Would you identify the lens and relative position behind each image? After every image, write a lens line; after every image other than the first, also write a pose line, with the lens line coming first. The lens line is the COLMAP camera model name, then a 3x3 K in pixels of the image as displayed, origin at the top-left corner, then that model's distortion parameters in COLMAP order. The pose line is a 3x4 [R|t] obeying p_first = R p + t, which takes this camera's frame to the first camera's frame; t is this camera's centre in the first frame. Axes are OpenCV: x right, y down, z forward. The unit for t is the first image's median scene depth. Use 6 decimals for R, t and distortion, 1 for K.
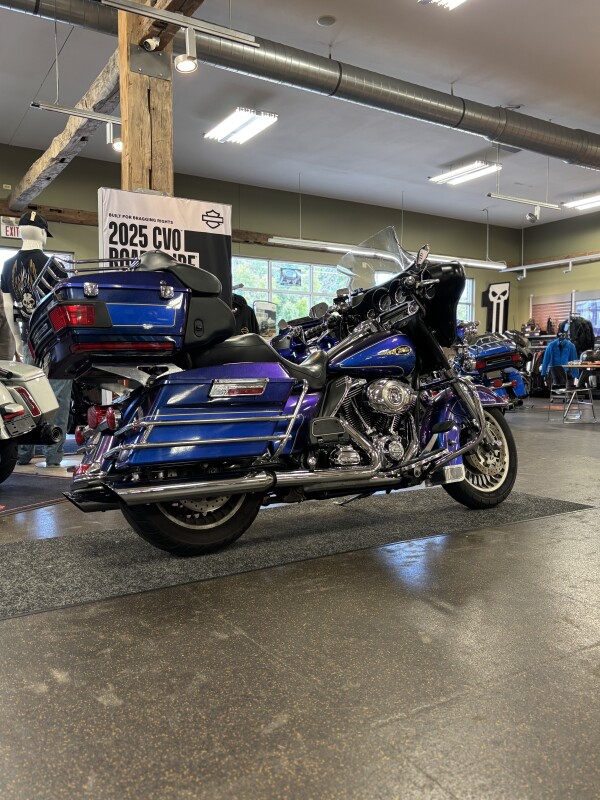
lens RADIAL K [[659.8, 0, 300.0], [0, 659.8, 400.0], [0, 0, 1]] dist [0.009307, 0.002344]
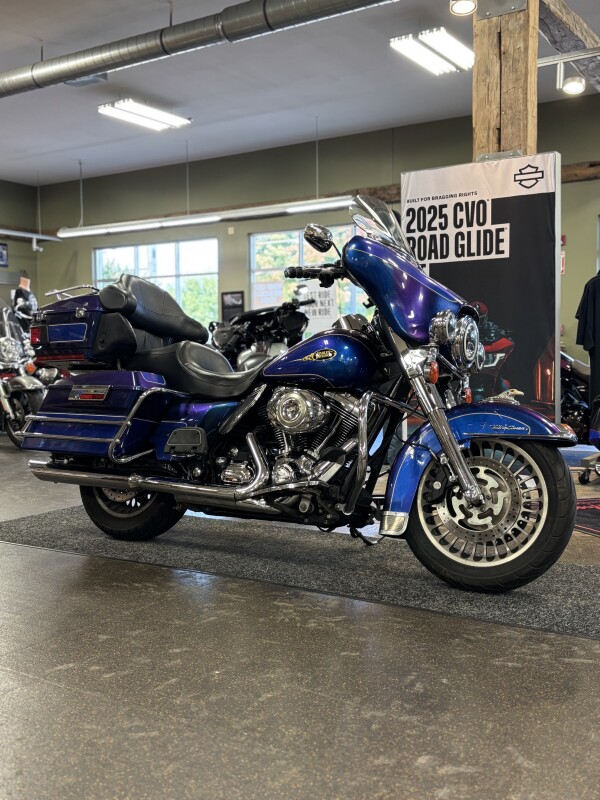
lens RADIAL K [[879.9, 0, 300.0], [0, 879.9, 400.0], [0, 0, 1]] dist [-0.007032, -0.026806]
pose [[0.411659, 0.040170, -0.910452, 0.747784], [-0.033938, 0.999011, 0.028732, -0.033946], [0.910706, 0.019071, 0.412616, 0.354187]]
